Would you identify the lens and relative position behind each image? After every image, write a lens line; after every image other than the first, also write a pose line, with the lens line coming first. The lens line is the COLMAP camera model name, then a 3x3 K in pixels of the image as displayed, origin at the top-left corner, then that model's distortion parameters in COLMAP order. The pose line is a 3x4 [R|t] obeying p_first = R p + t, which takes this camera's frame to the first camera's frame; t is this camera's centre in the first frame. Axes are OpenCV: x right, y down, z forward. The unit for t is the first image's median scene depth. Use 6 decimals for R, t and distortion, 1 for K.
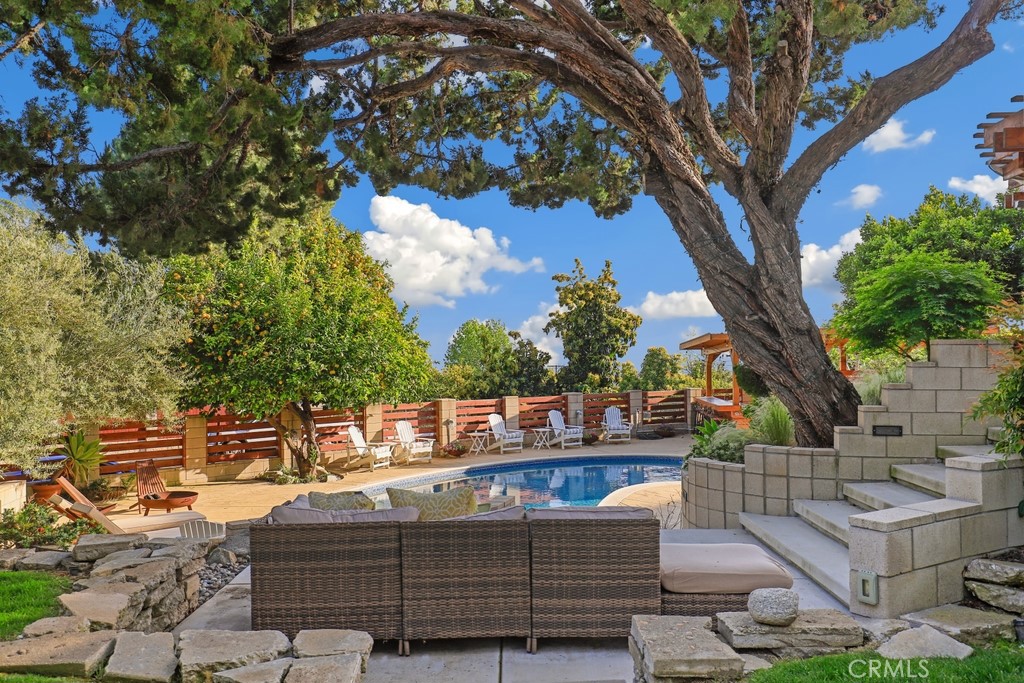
lens RADIAL K [[869.9, 0, 512.0], [0, 869.9, 342.1], [0, 0, 1]] dist [0.010957, 0.005330]
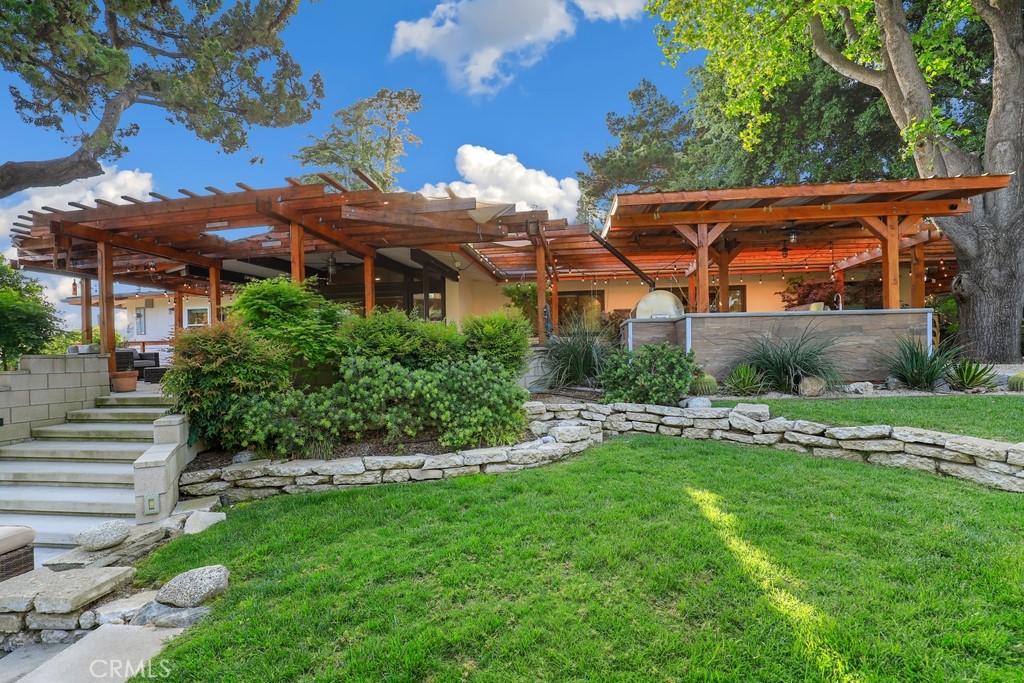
lens RADIAL K [[461.7, 0, 519.3], [0, 461.7, 365.3], [0, 0, 1]] dist [-0.029629, -0.000281]
pose [[0.122920, -0.025425, 0.992091, -0.322923], [0.015020, 0.999605, 0.023756, 0.019701], [-0.992303, 0.011982, 0.123253, 0.233723]]
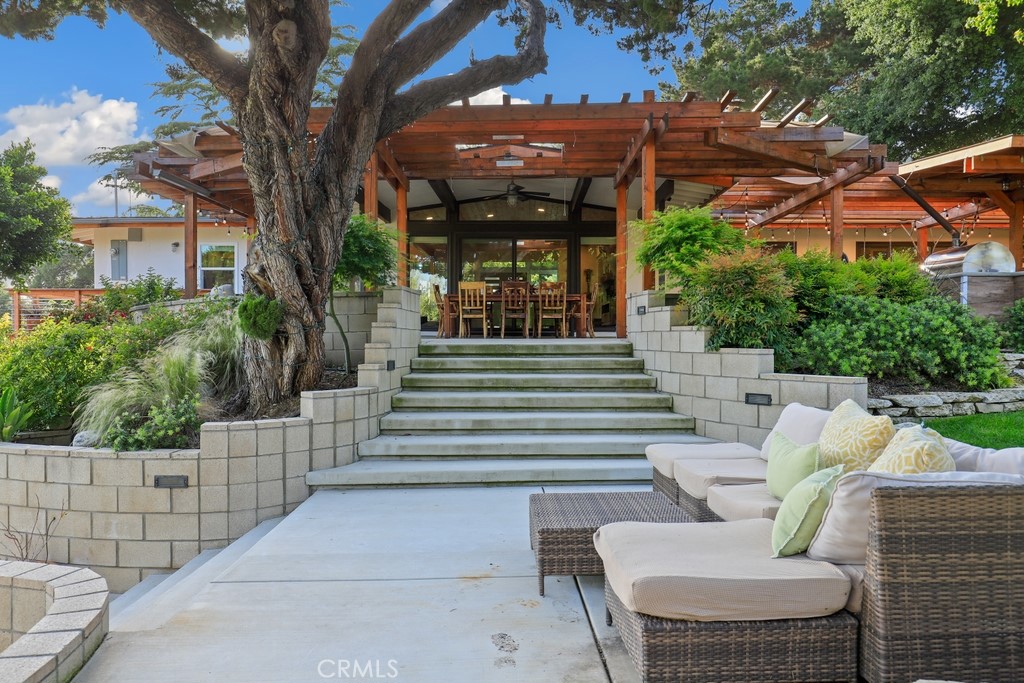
lens RADIAL K [[698.1, 0, 511.9], [0, 698.1, 339.9], [0, 0, 1]] dist [-0.001253, 0.001991]
pose [[-0.011691, 0.002783, 0.999928, -1.054023], [-0.004653, 0.999985, -0.002837, 0.174097], [-0.999921, -0.004686, -0.011678, 2.067192]]
